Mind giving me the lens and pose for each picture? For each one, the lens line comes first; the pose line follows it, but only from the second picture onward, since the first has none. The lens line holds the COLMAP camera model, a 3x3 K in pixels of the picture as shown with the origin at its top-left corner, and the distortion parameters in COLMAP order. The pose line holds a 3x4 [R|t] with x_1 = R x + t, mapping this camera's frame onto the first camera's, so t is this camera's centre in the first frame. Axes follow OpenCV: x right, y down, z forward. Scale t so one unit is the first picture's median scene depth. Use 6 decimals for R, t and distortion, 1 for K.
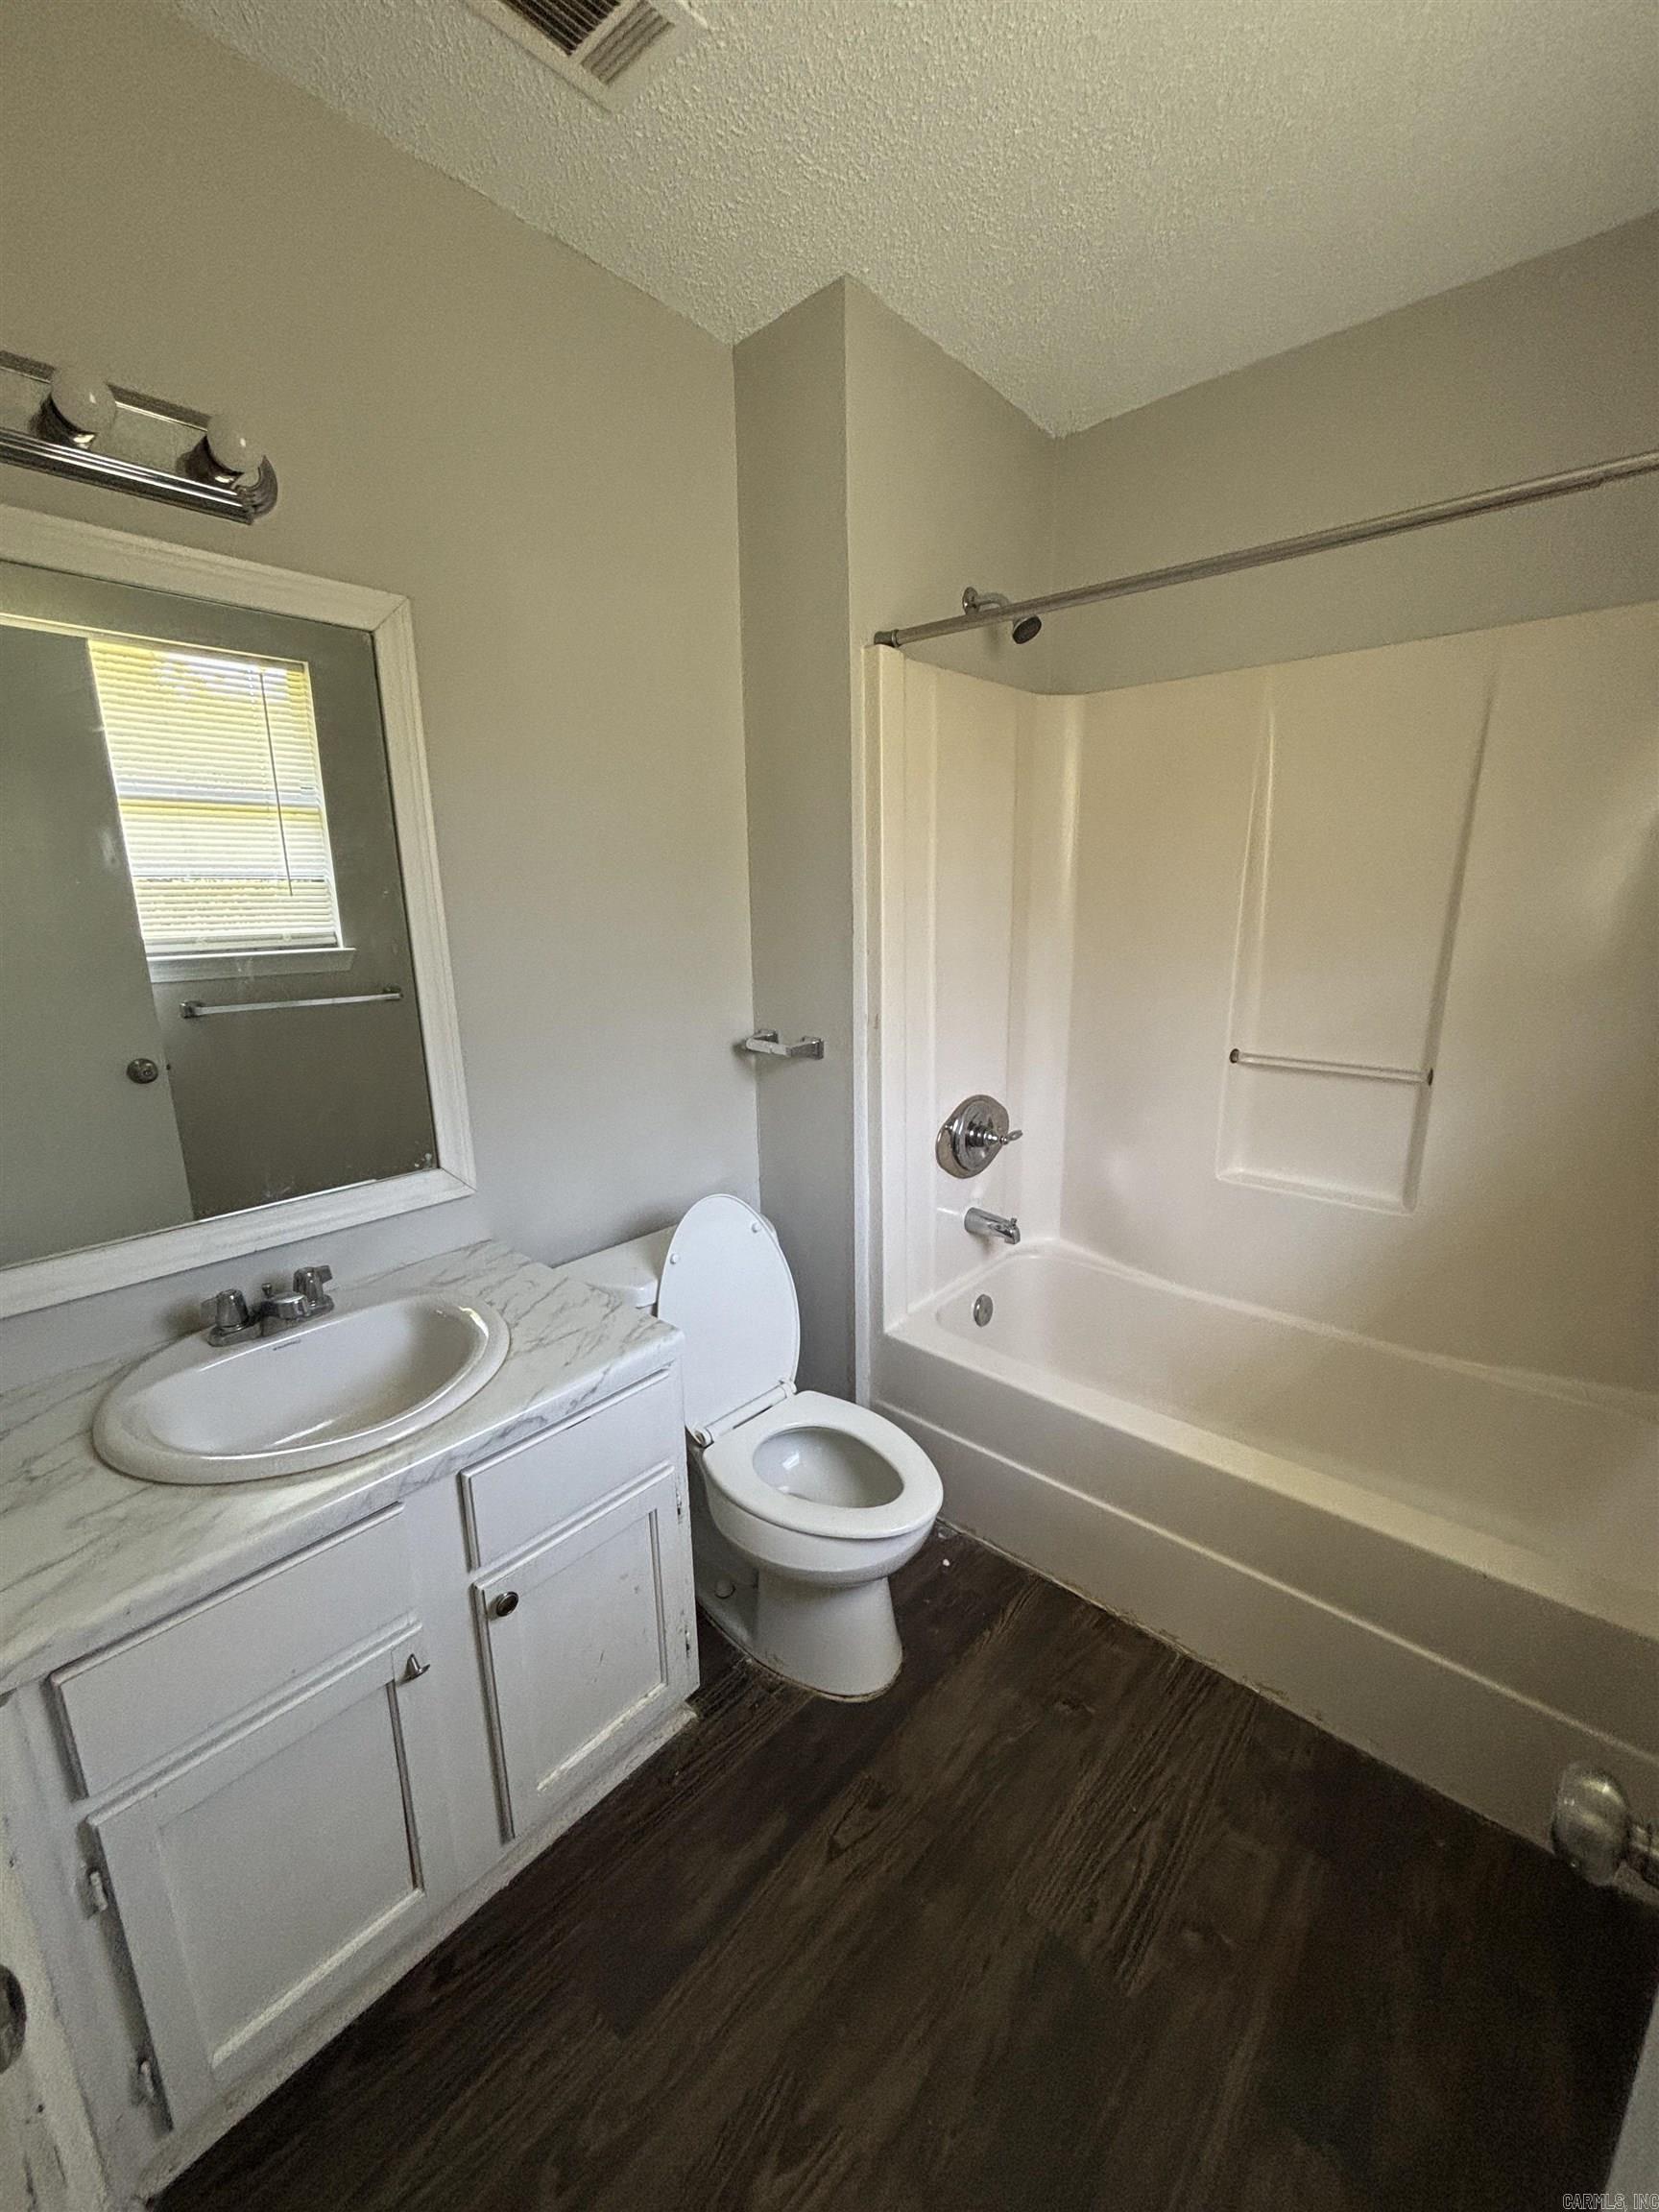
lens RADIAL K [[891.7, 0, 830.0], [0, 891.7, 1098.2], [0, 0, 1]] dist [0.001151, -0.000750]
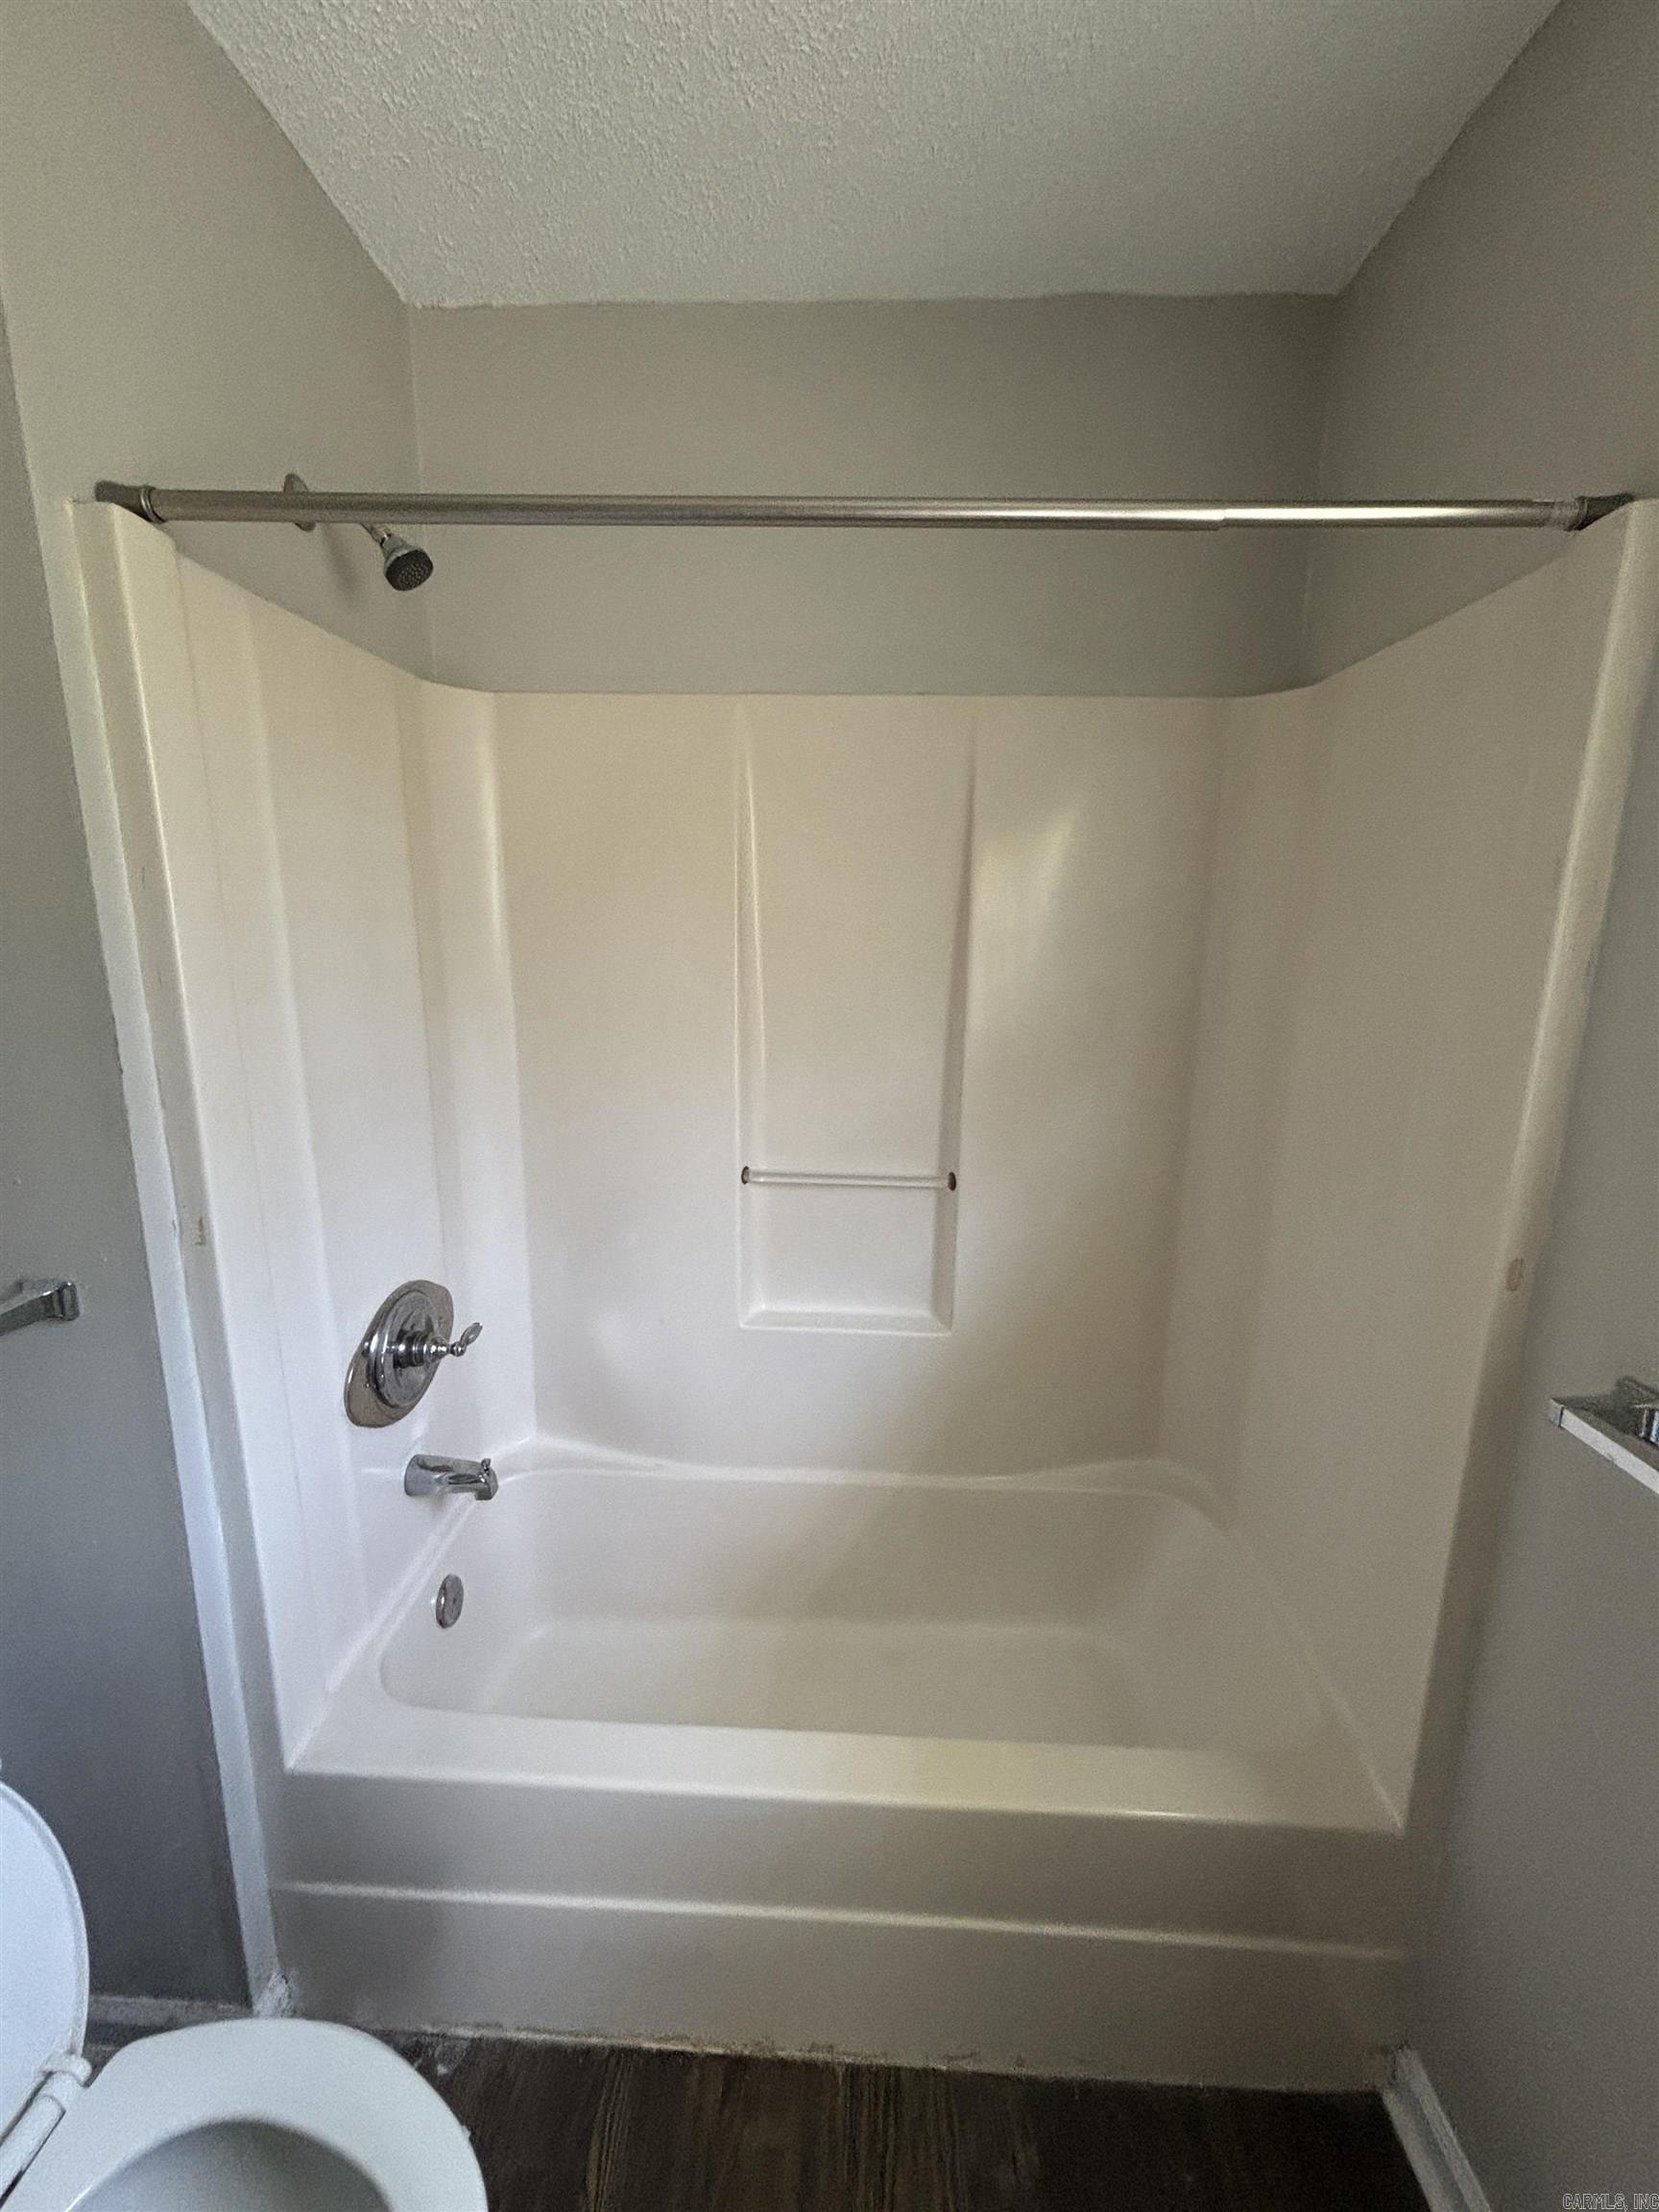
lens RADIAL K [[888.4, 0, 830.0], [0, 888.4, 1106.9], [0, 0, 1]] dist [-0.000301, -0.000291]
pose [[0.775780, -0.102574, 0.622611, 0.020553], [0.117075, 0.992965, 0.017713, -0.117908], [-0.620048, 0.059151, 0.782331, 0.333176]]
